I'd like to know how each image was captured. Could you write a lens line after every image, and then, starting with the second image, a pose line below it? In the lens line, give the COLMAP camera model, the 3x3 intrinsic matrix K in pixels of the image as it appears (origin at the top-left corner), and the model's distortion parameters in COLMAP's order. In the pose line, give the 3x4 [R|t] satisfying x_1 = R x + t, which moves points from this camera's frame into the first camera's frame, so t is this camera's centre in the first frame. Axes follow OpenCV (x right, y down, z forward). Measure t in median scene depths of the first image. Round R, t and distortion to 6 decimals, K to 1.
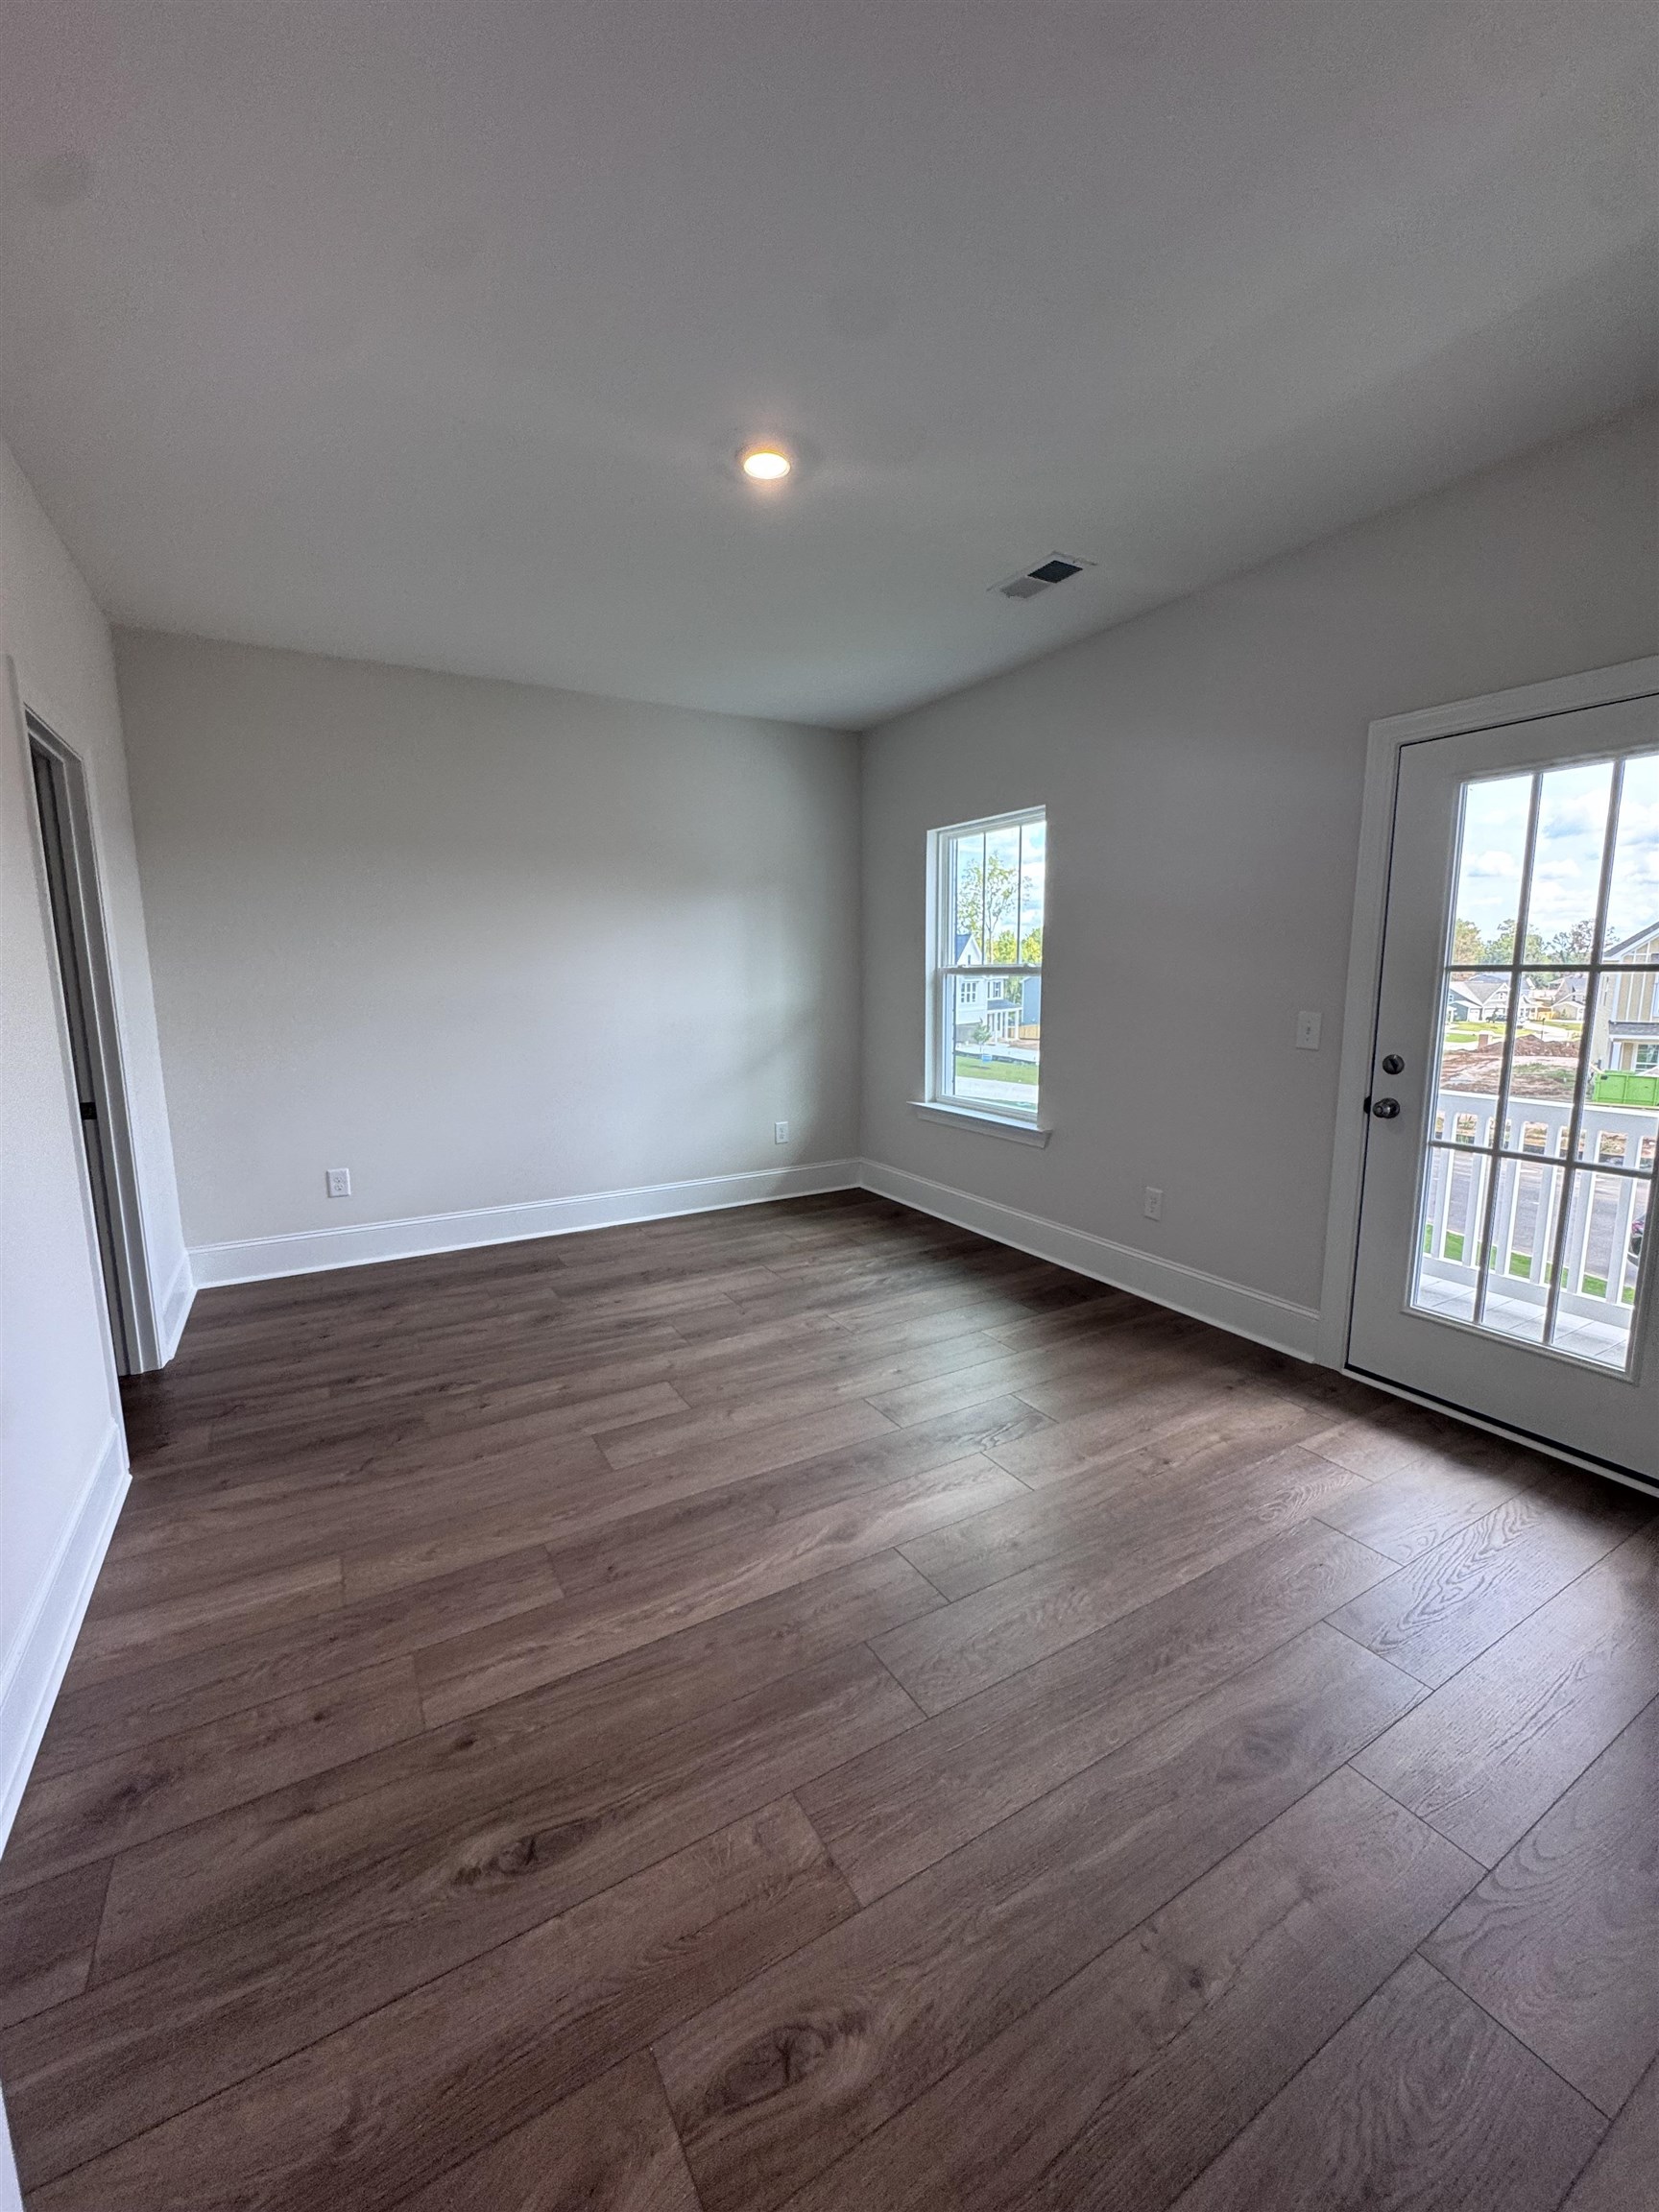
lens RADIAL K [[884.8, 0, 823.0], [0, 884.8, 1126.1], [0, 0, 1]] dist [-0.001875, 0.000084]
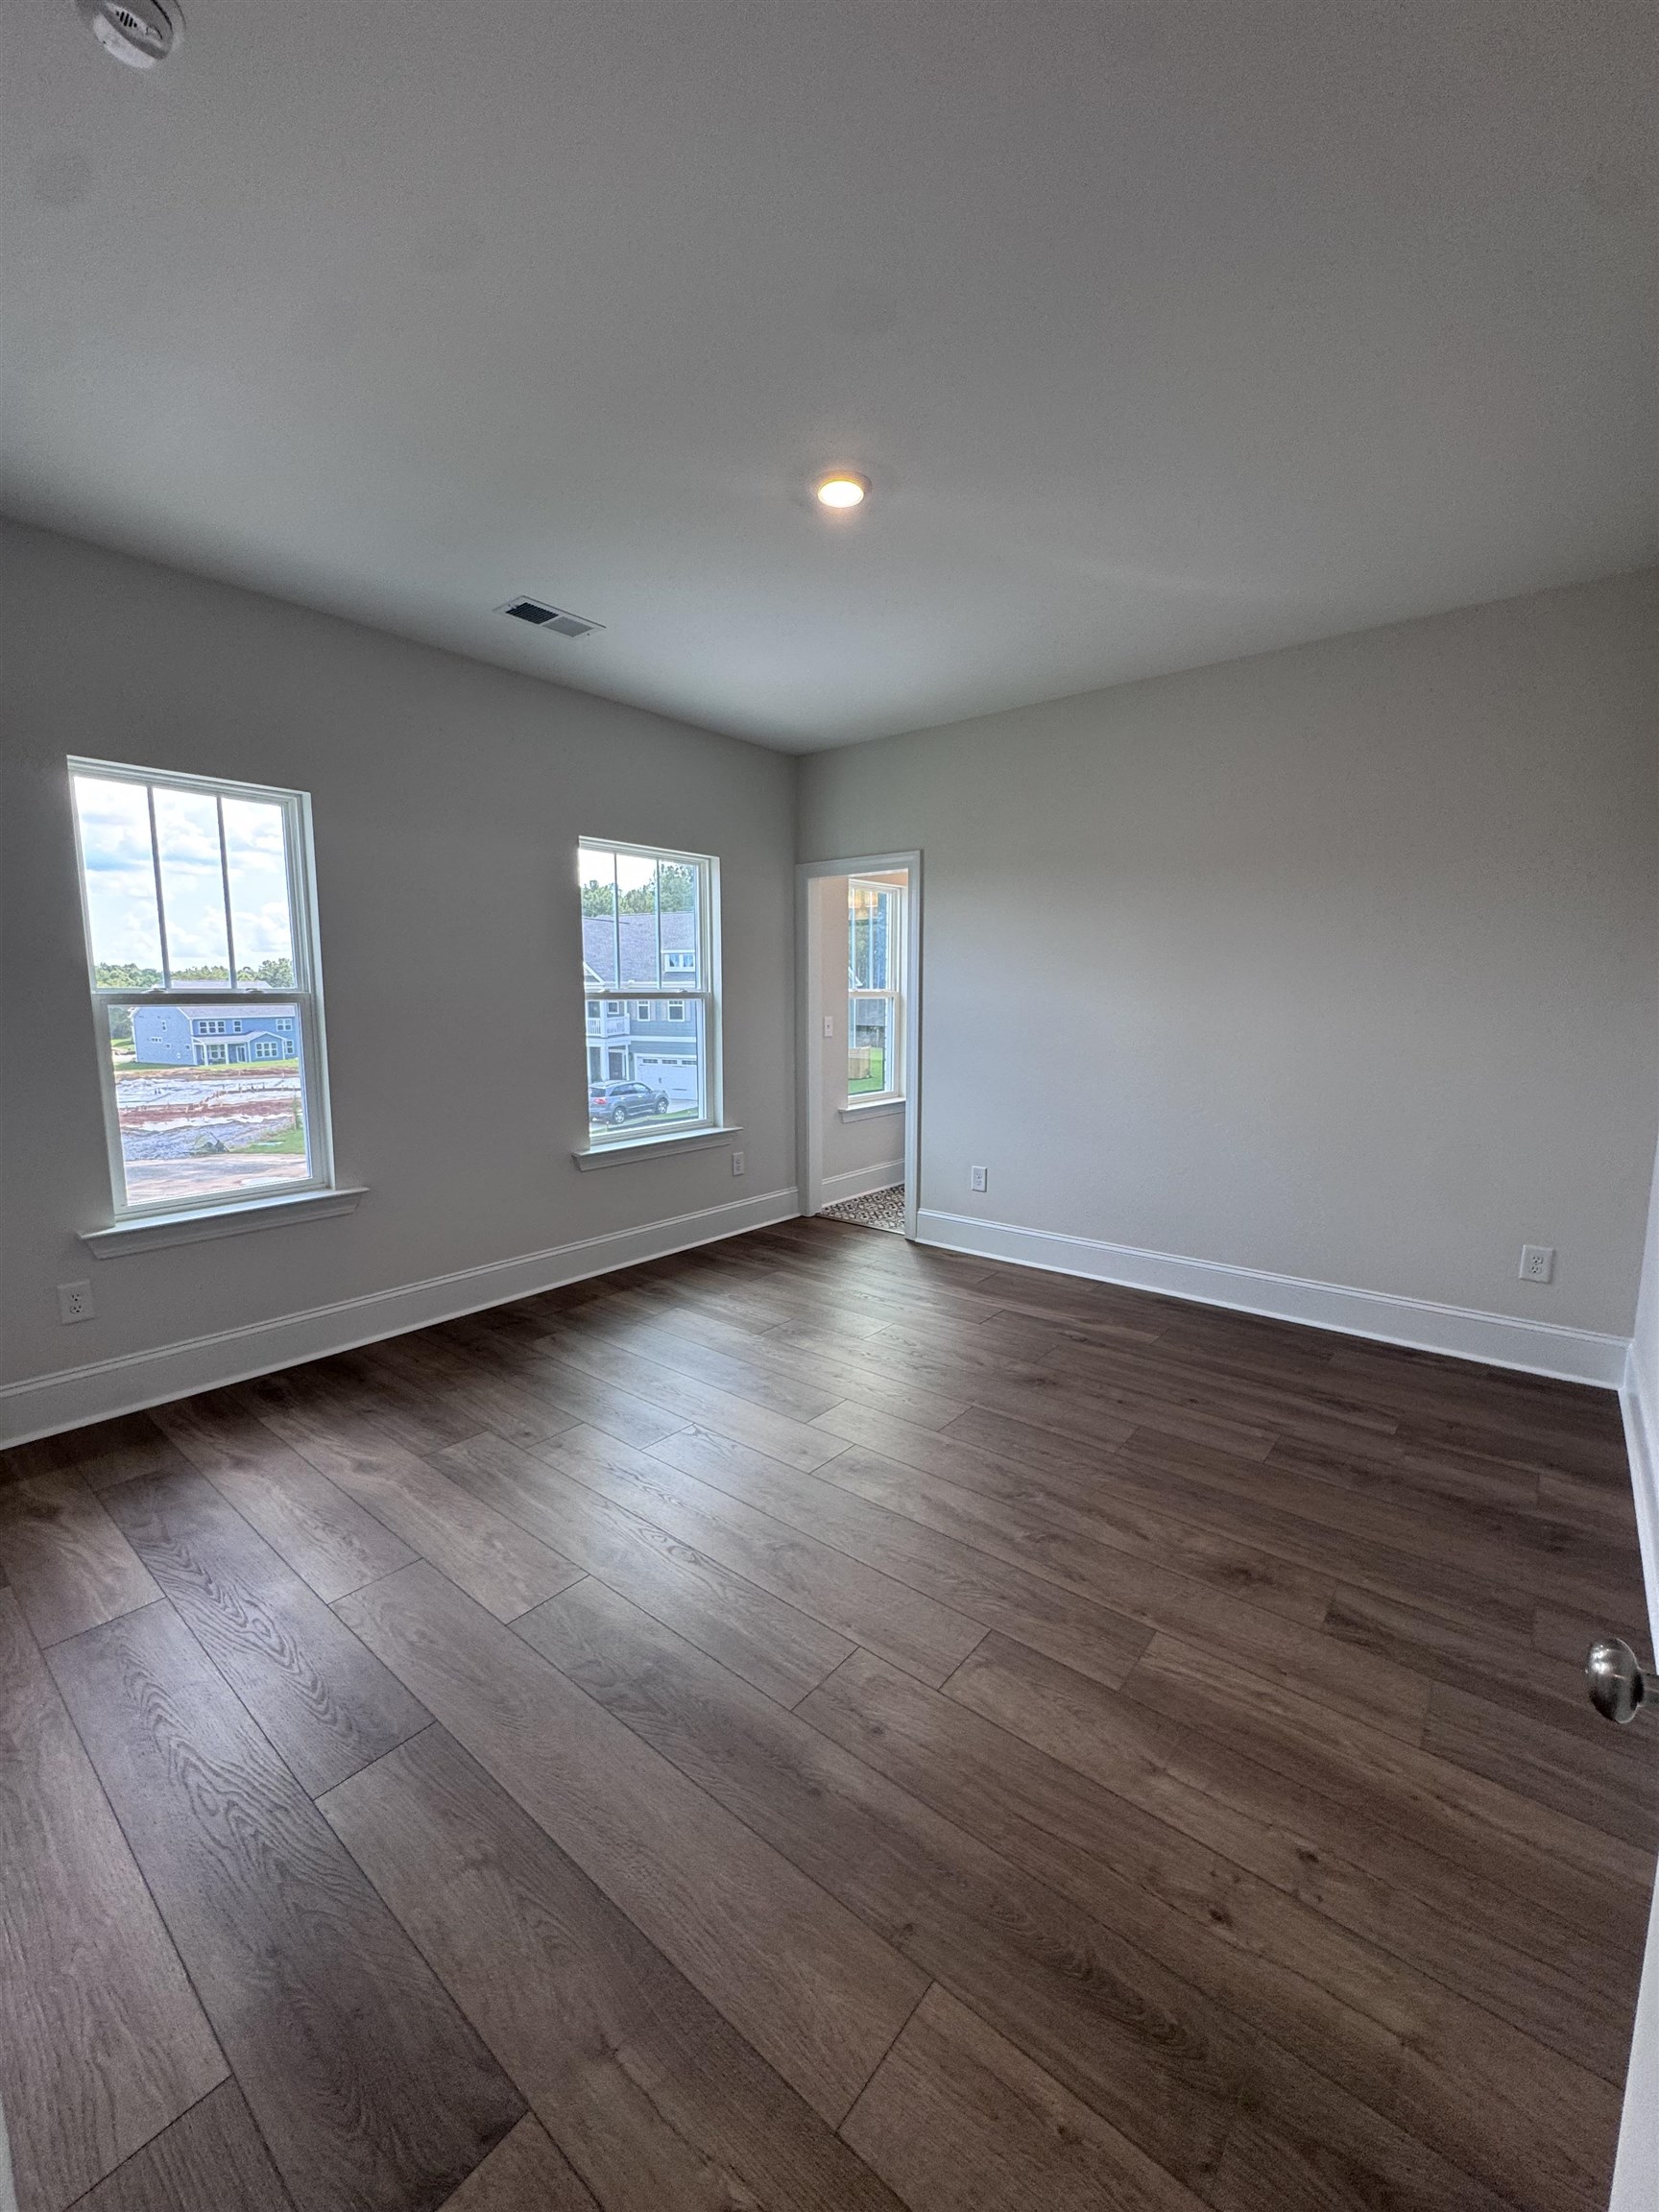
lens RADIAL K [[884.8, 0, 826.8], [0, 884.8, 1117.6], [0, 0, 1]] dist [-0.001875, 0.000084]
pose [[-0.336091, -0.142147, 0.931041, -0.753796], [0.157806, 0.966071, 0.204461, -0.289548], [-0.928515, 0.215641, -0.302256, 1.531848]]
